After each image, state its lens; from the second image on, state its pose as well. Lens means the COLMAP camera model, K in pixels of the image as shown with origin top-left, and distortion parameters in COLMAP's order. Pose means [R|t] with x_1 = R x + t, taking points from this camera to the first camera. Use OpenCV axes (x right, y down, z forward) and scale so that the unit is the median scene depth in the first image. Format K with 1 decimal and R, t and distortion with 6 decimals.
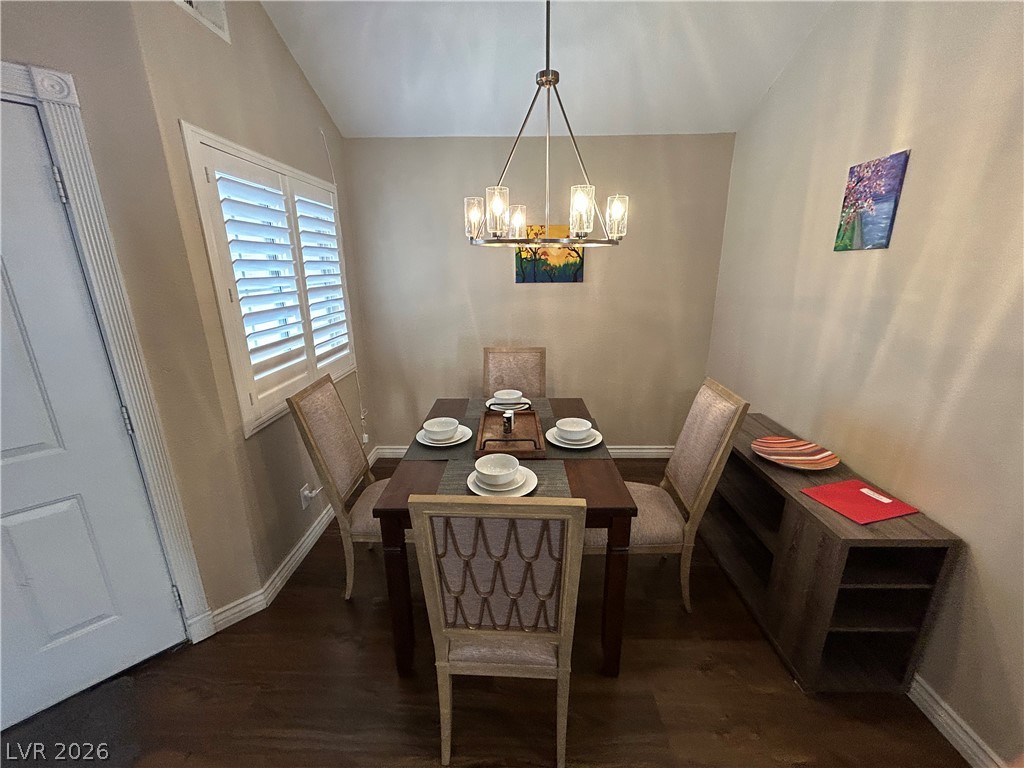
lens RADIAL K [[410.7, 0, 511.2], [0, 410.7, 378.7], [0, 0, 1]] dist [0.001697, 0.000507]
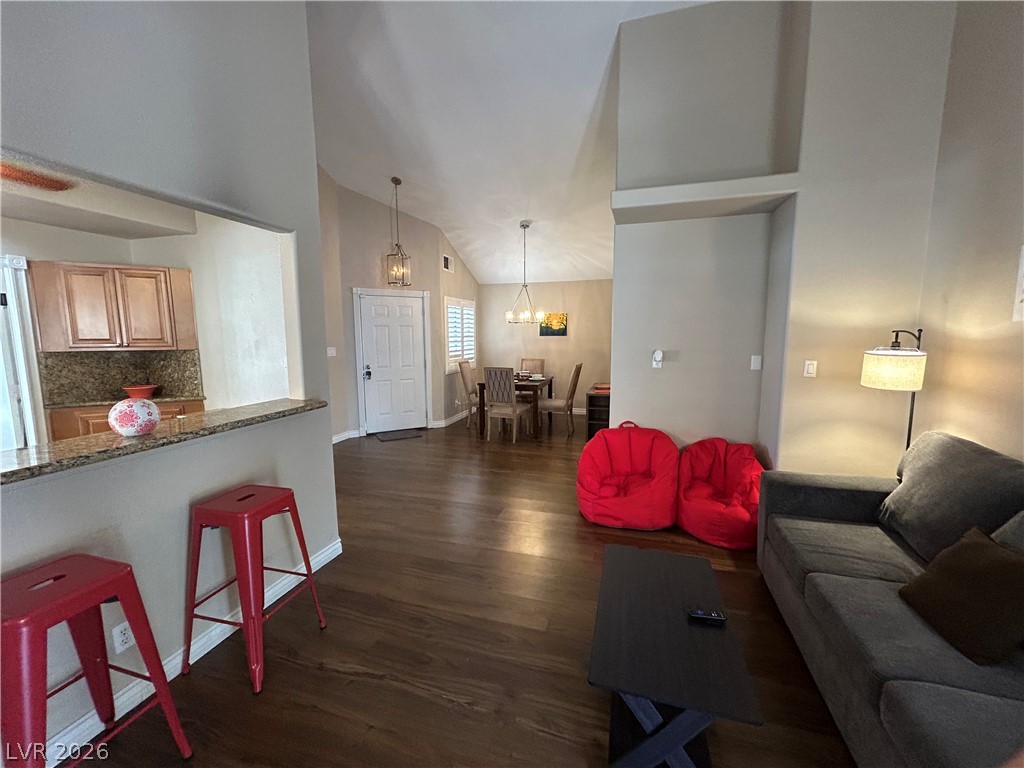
lens RADIAL K [[410.7, 0, 515.1], [0, 410.7, 384.2], [0, 0, 1]] dist [0.001697, 0.000507]
pose [[0.963939, 0.031222, -0.264285, 0.732277], [-0.071663, 0.986863, -0.144795, 0.578666], [0.256292, 0.158513, 0.953514, -1.856668]]
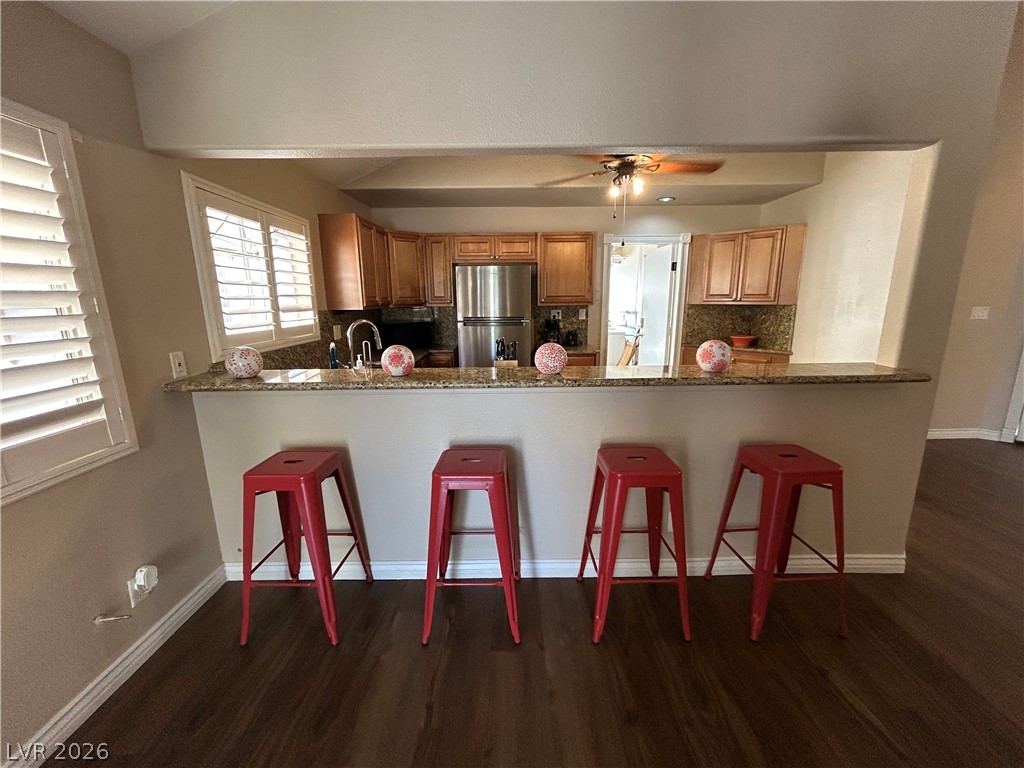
lens RADIAL K [[410.7, 0, 511.4], [0, 410.7, 384.4], [0, 0, 1]] dist [0.001697, 0.000507]
pose [[0.028889, 0.210914, -0.977078, 0.730257], [-0.265867, 0.943897, 0.195891, 0.578960], [0.963577, 0.254113, 0.083343, -1.747879]]
